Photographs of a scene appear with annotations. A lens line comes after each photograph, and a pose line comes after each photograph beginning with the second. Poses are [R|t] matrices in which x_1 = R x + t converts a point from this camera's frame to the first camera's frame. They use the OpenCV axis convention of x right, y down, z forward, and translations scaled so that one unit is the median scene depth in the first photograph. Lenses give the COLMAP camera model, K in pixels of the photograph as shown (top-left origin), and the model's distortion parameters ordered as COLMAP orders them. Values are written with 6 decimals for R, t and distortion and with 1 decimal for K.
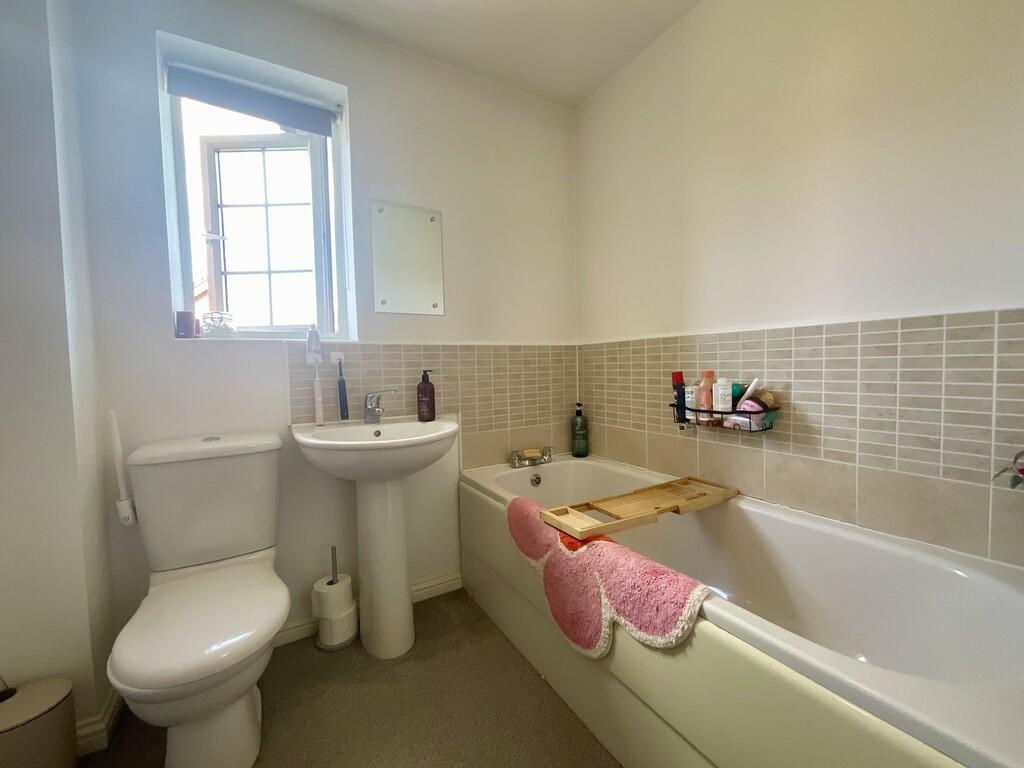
lens RADIAL K [[413.1, 0, 512.1], [0, 413.1, 383.1], [0, 0, 1]] dist [-0.006836, -0.000426]
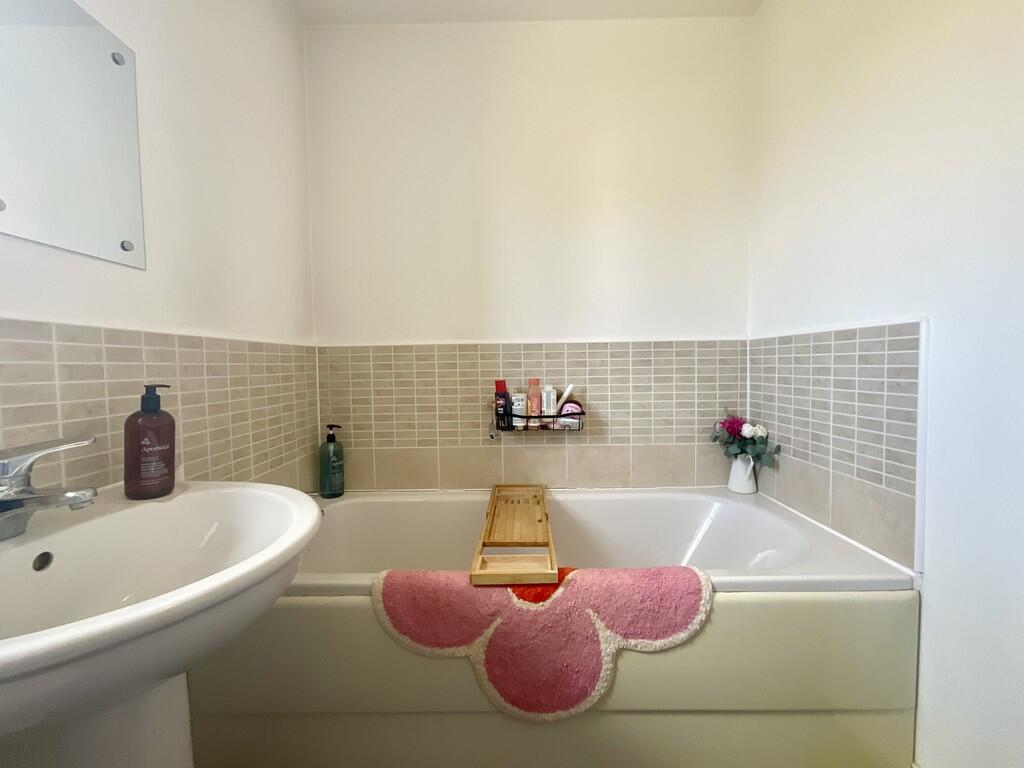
lens RADIAL K [[413.1, 0, 513.6], [0, 413.1, 385.3], [0, 0, 1]] dist [-0.006836, -0.000426]
pose [[0.517649, -0.024693, 0.855237, -0.478623], [0.041197, 0.999143, 0.003912, -0.019351], [-0.854601, 0.033208, 0.518223, 0.521938]]
